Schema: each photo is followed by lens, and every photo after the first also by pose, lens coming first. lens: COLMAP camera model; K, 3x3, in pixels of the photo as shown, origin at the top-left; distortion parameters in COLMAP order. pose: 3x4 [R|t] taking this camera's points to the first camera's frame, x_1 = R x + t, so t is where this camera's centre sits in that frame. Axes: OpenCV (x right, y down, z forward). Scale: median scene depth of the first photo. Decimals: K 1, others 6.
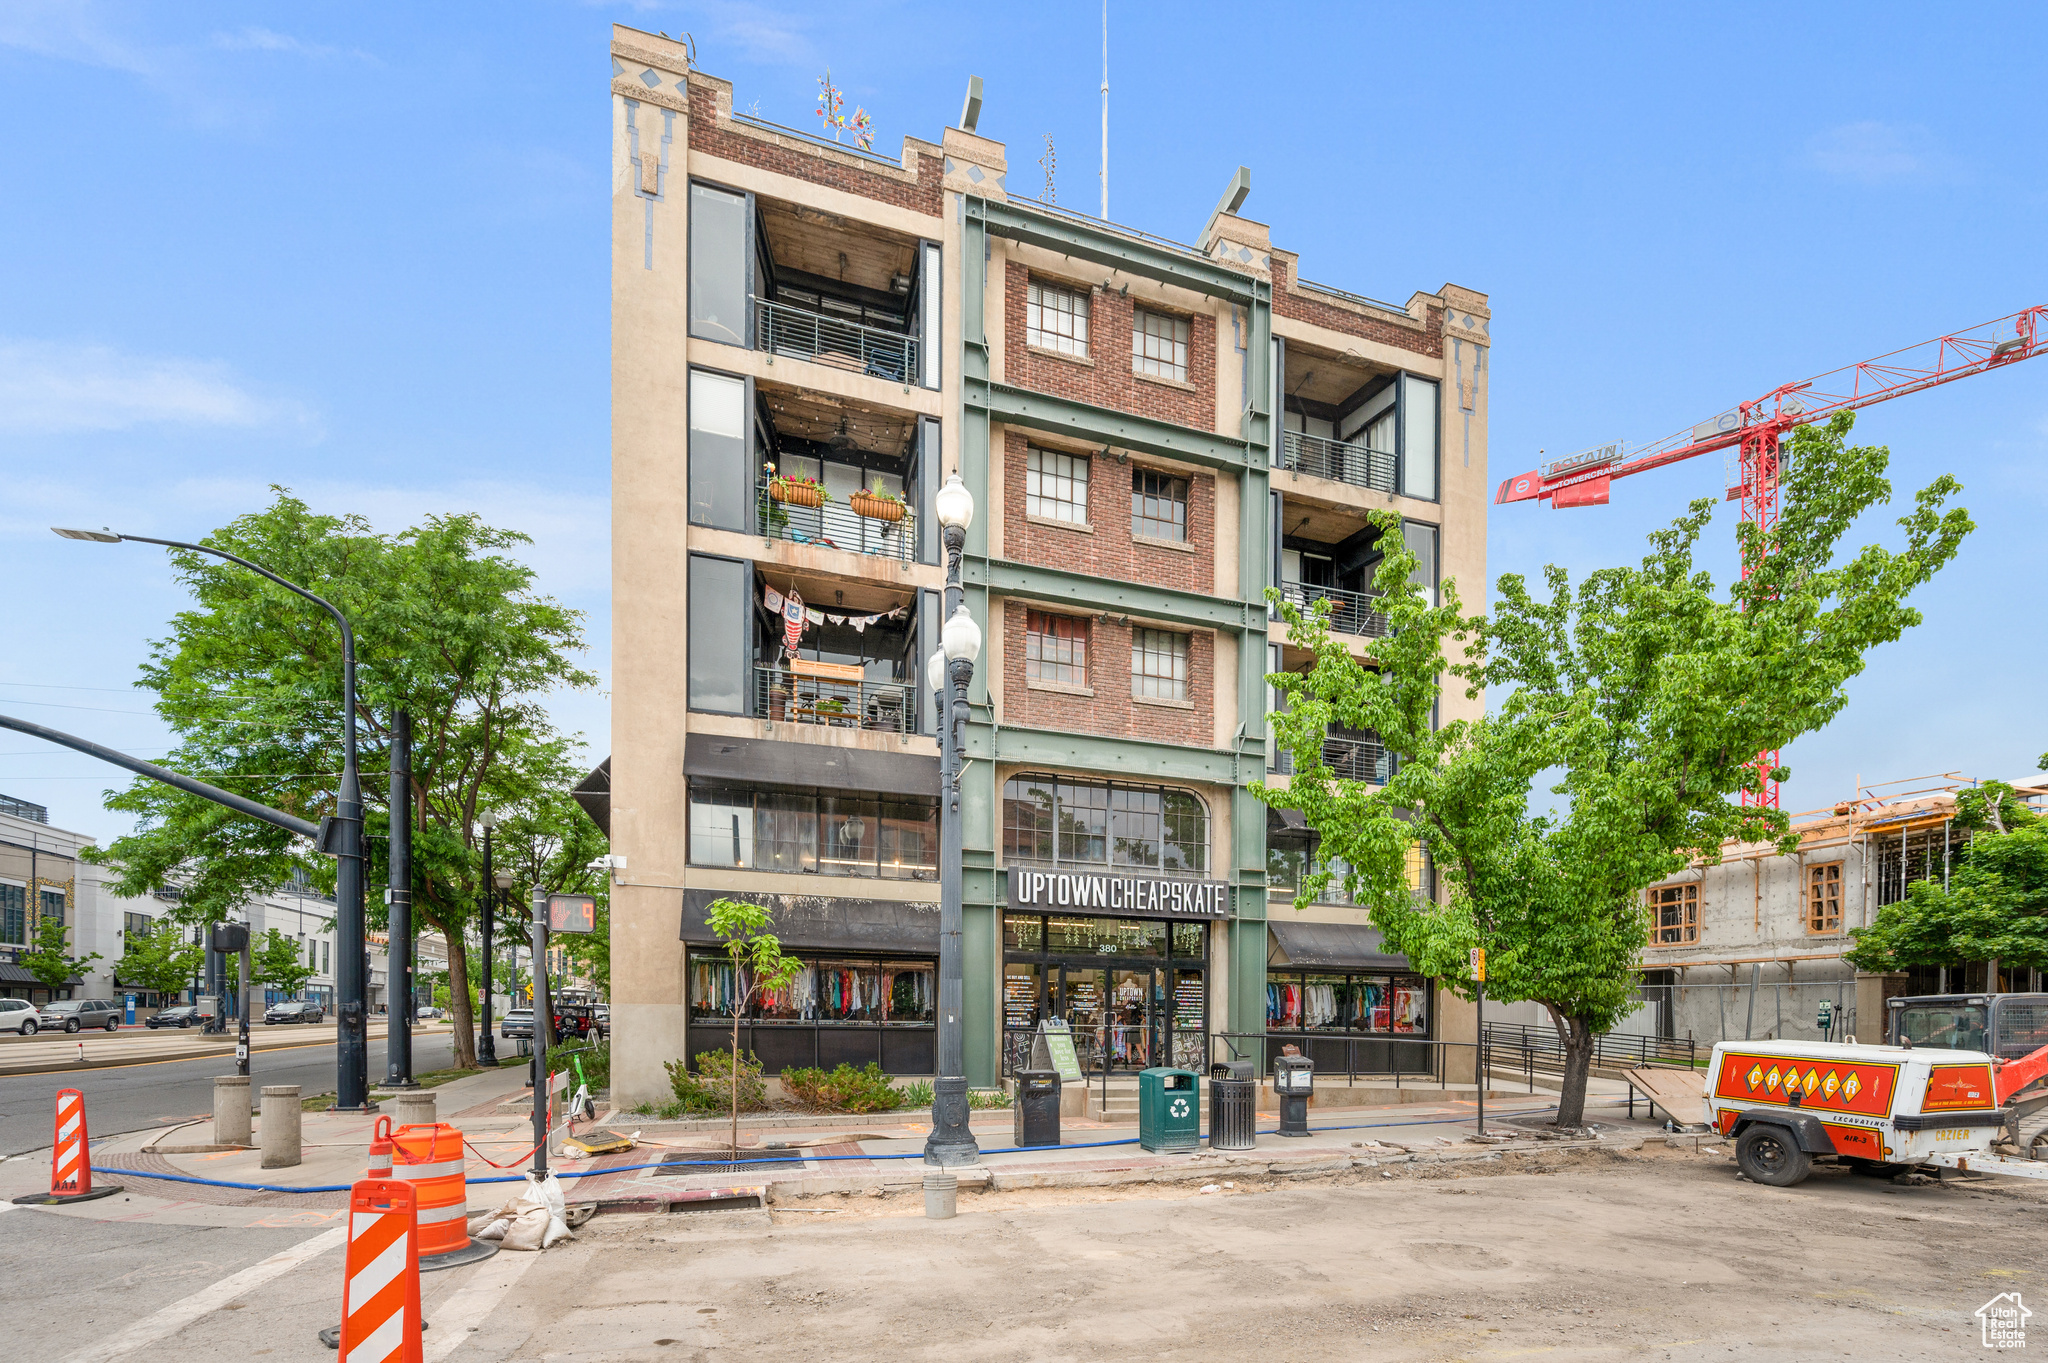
lens RADIAL K [[817.0, 0, 1022.5], [0, 817.0, 743.6], [0, 0, 1]] dist [-0.001796, 0.000516]
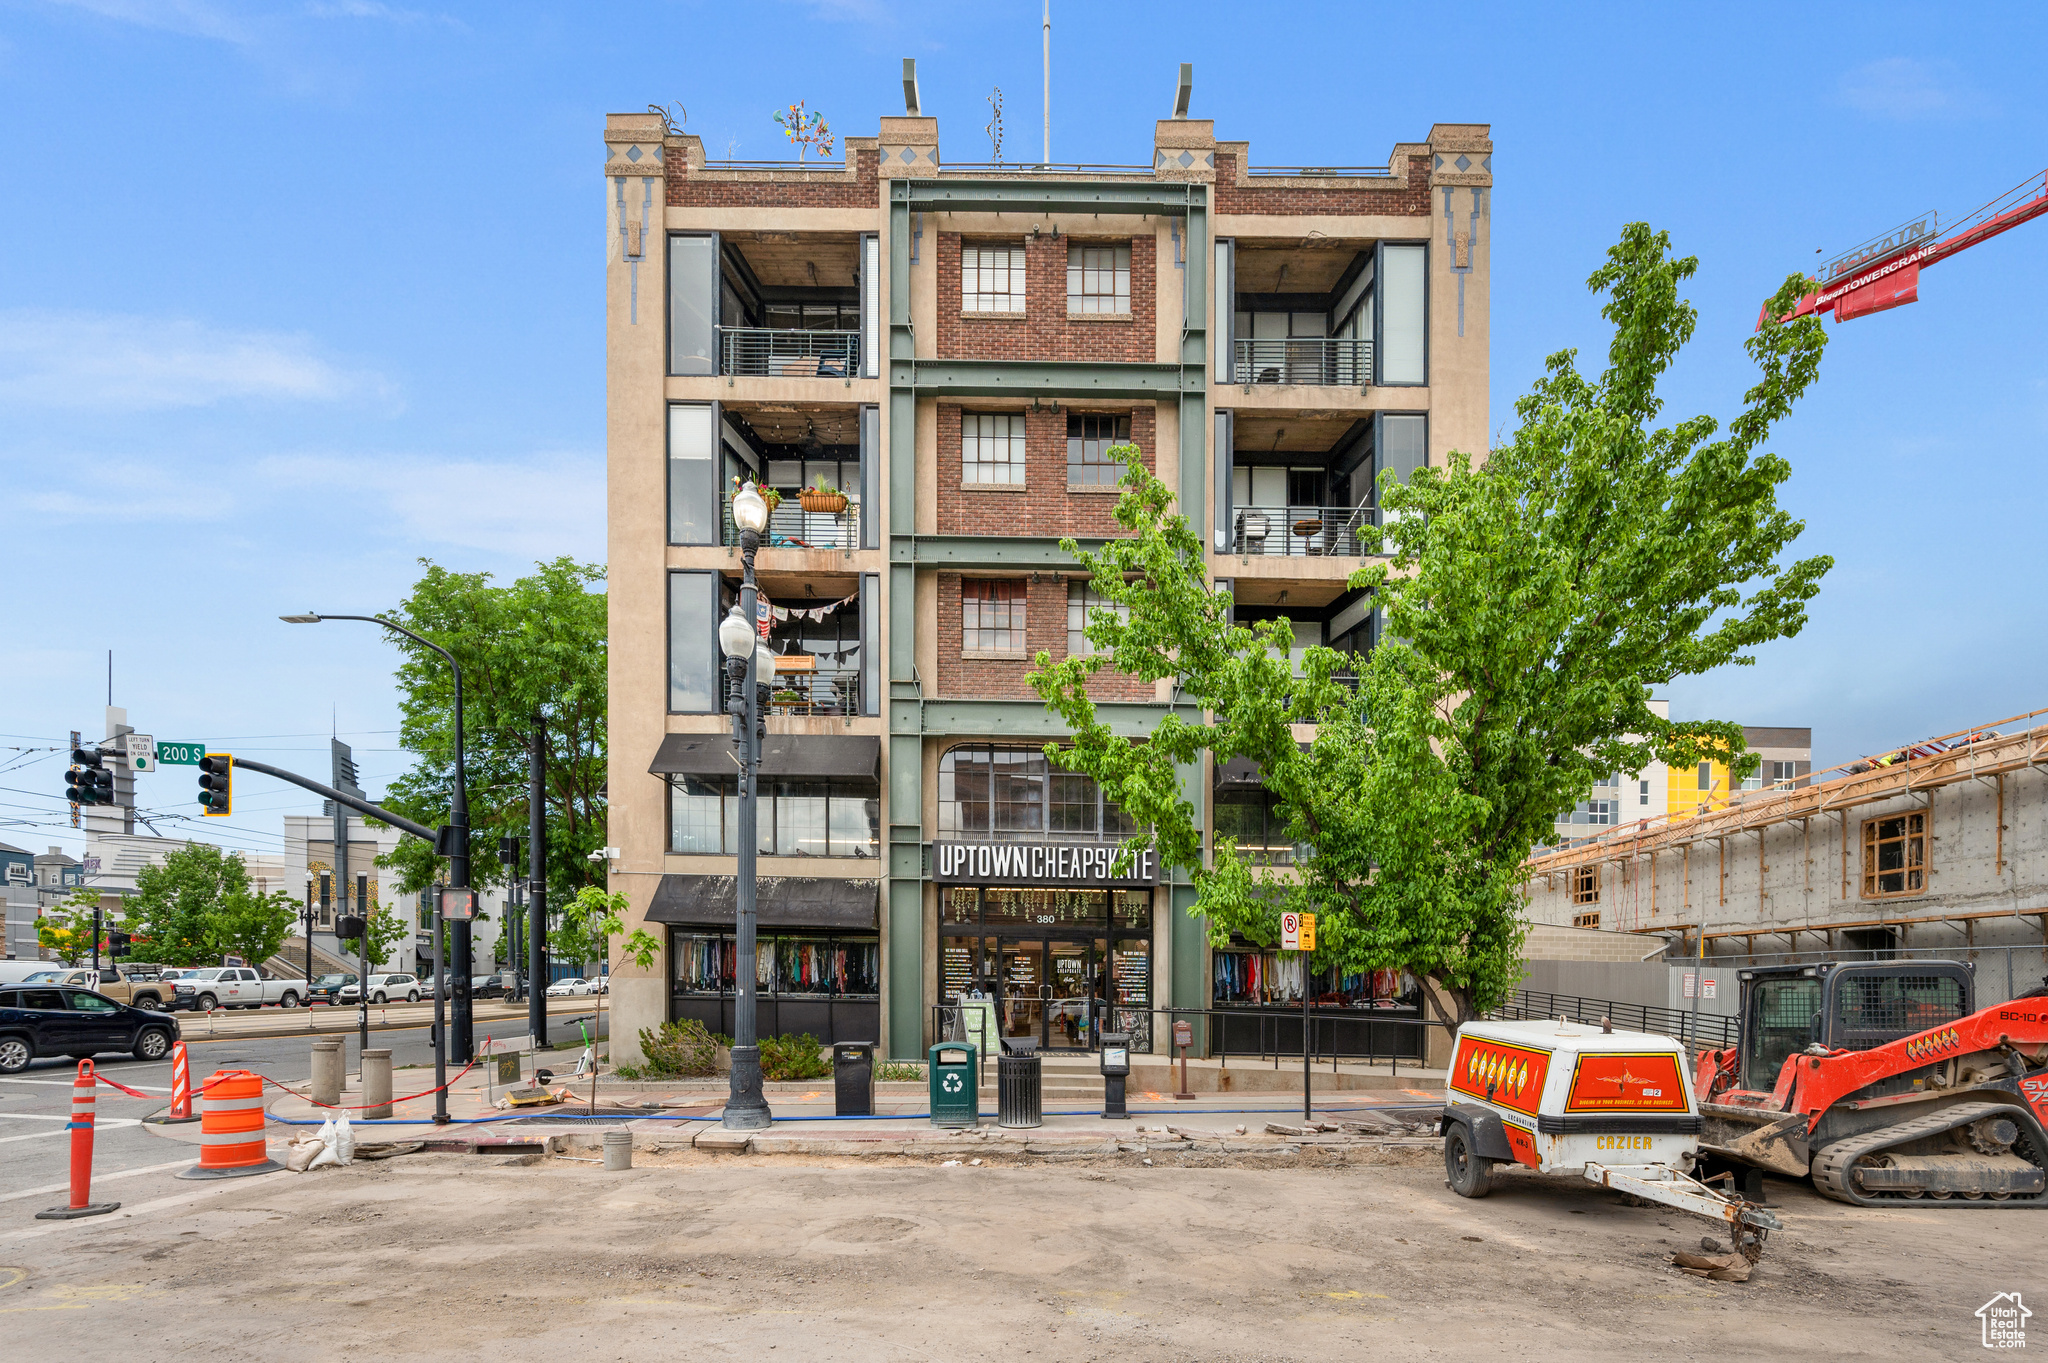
lens RADIAL K [[866.4, 0, 1033.1], [0, 866.4, 691.4], [0, 0, 1]] dist [-0.000613, -0.000361]
pose [[0.951434, -0.098573, -0.291645, 0.378541], [0.095998, 0.995112, -0.023162, 0.004335], [0.292502, -0.005960, 0.956246, 0.015177]]
